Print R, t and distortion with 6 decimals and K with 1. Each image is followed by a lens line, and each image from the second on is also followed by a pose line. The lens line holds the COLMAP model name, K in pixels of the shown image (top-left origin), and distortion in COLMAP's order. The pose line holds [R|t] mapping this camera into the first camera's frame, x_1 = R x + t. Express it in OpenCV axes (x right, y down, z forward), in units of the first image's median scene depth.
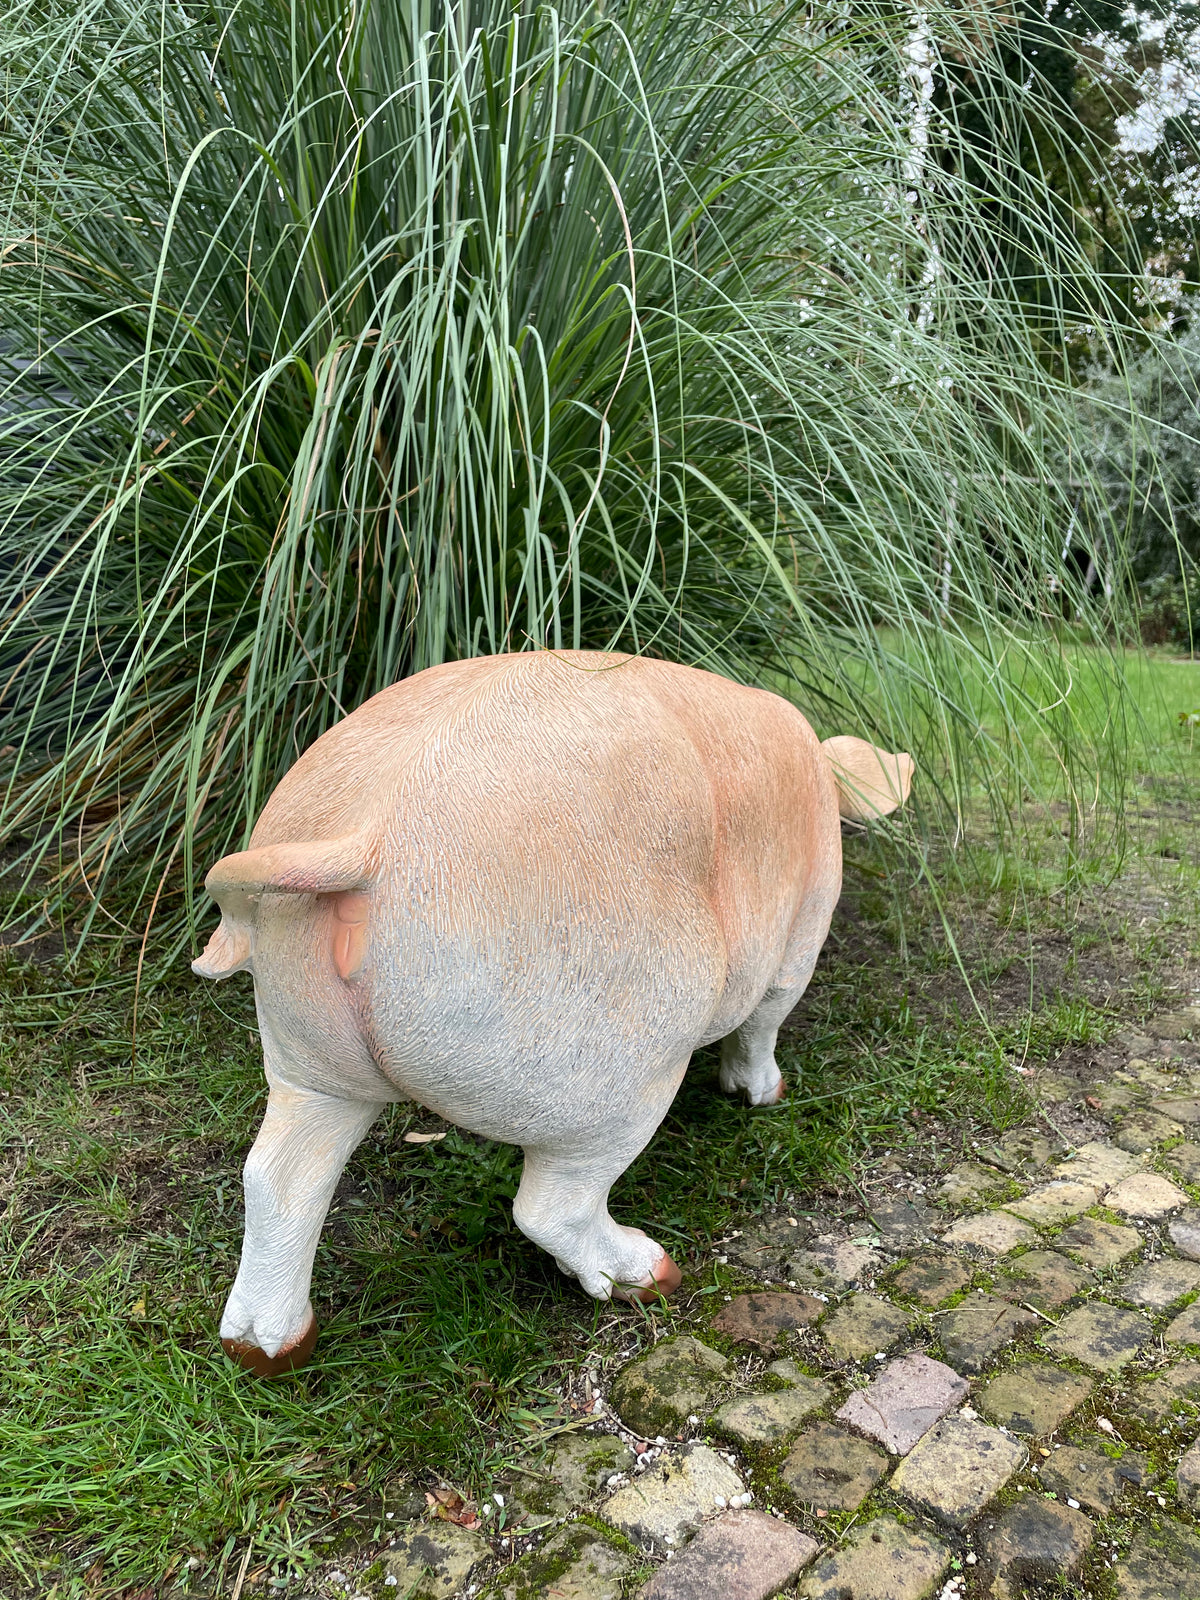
lens RADIAL K [[1203.7, 0, 629.2], [0, 1203.7, 797.9], [0, 0, 1]] dist [0.079632, -0.112836]
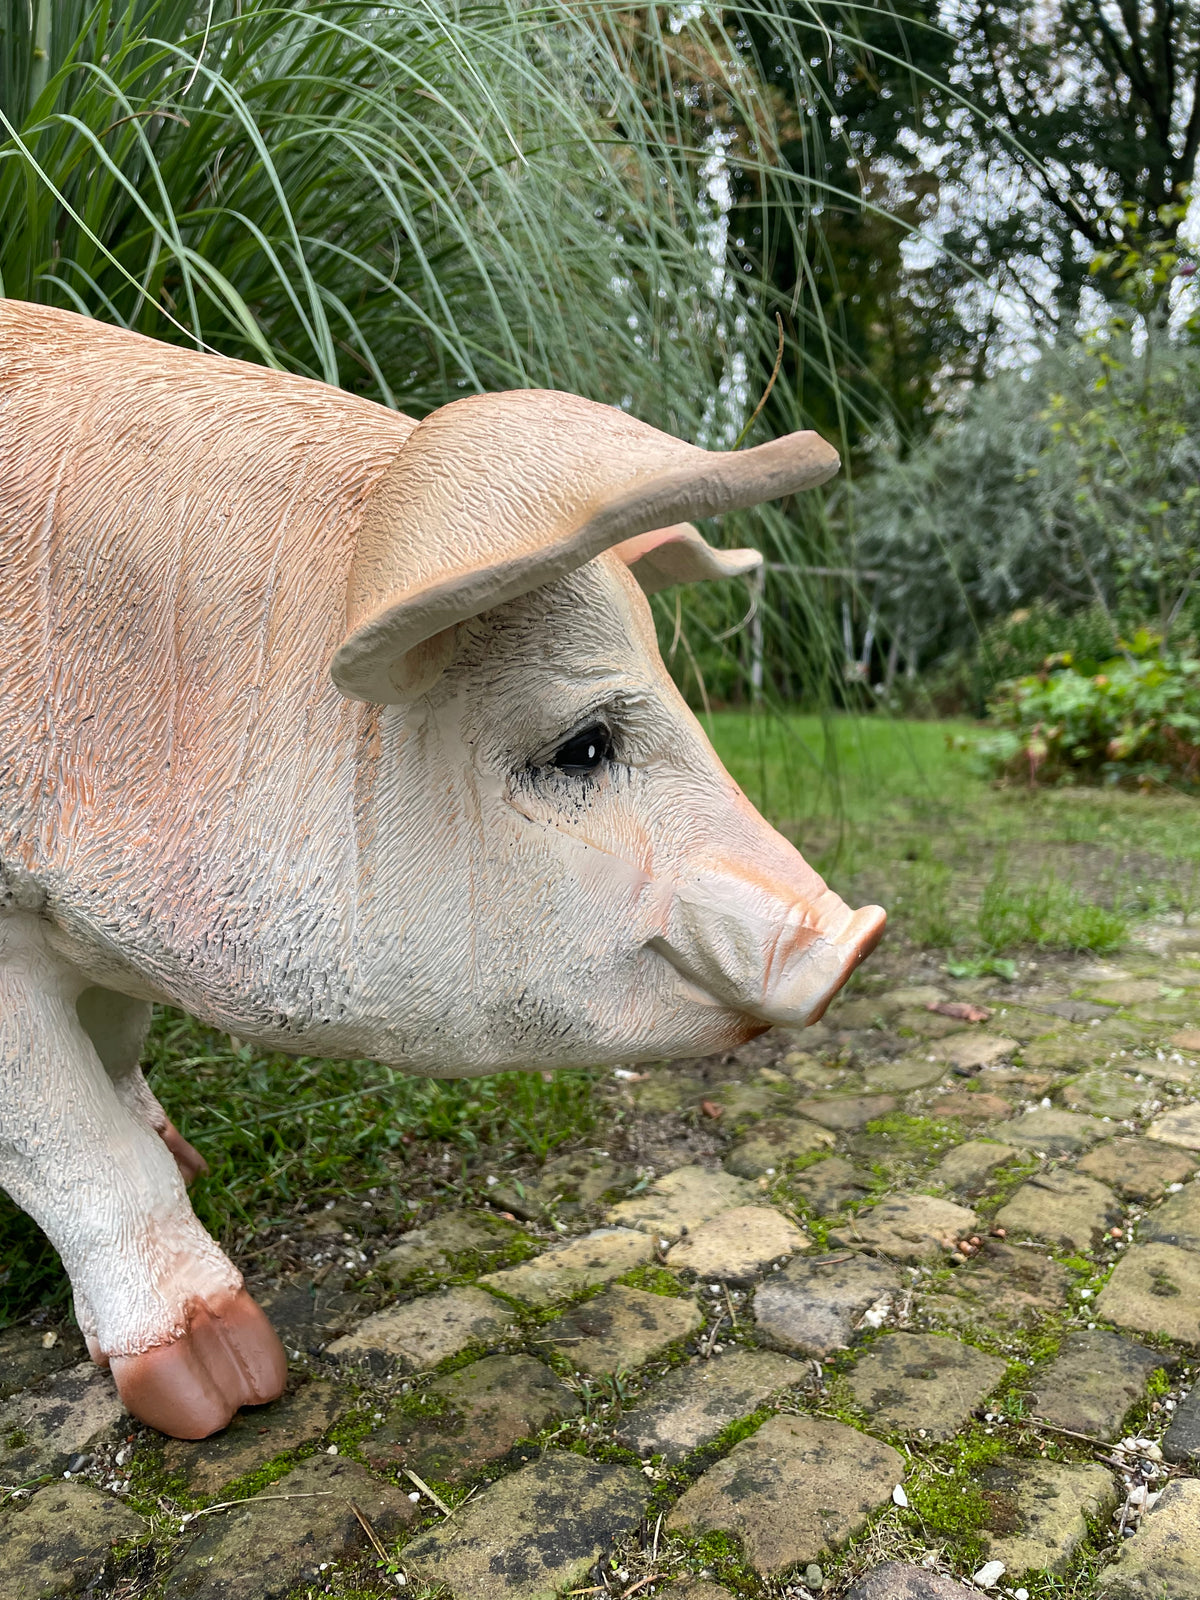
lens RADIAL K [[1209.0, 0, 619.7], [0, 1209.0, 817.2], [0, 0, 1]] dist [0.070341, -0.105286]
pose [[0.991692, -0.024453, 0.126289, 0.371943], [0.033293, 0.997105, -0.068367, 0.199770], [-0.124251, 0.072003, 0.989635, 0.511633]]
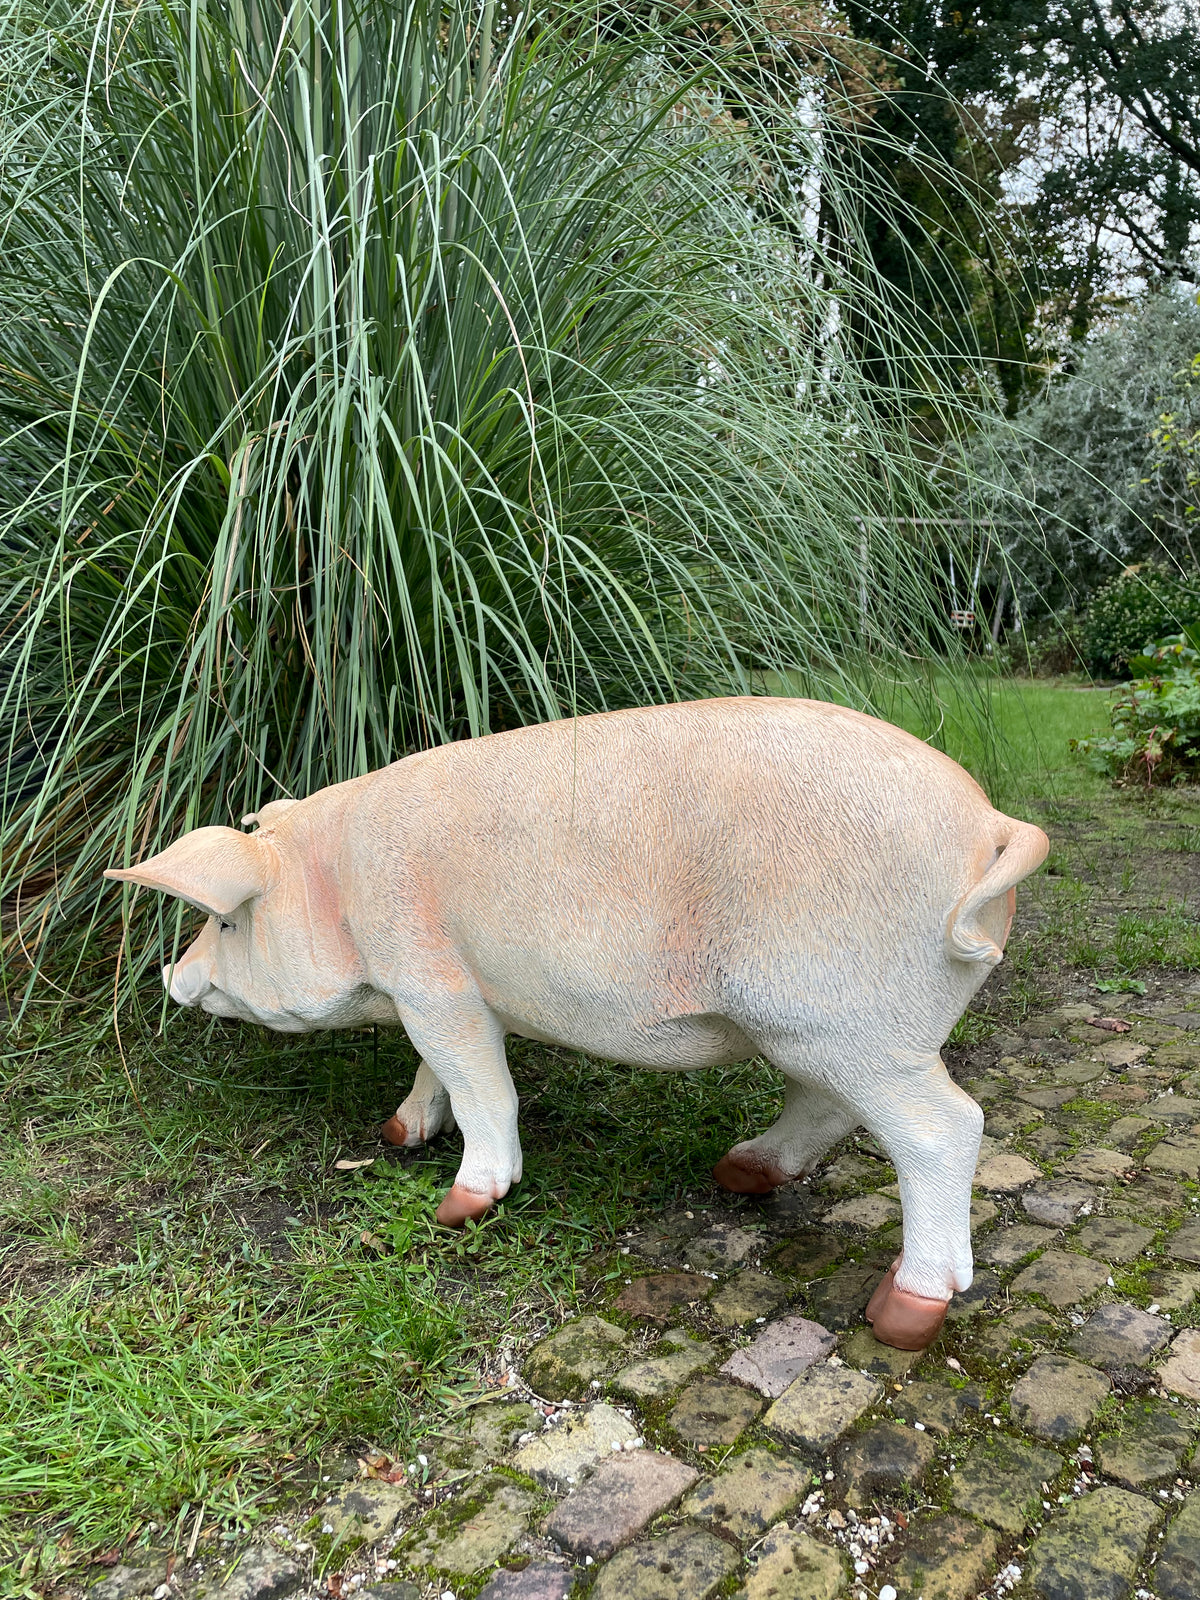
lens RADIAL K [[1202.5, 0, 620.7], [0, 1202.5, 789.6], [0, 0, 1]] dist [0.078854, -0.107194]
pose [[0.997695, -0.049913, 0.045962, 0.046988], [0.052033, 0.997579, -0.046148, 0.009833], [-0.043547, 0.048433, 0.997877, -0.146274]]
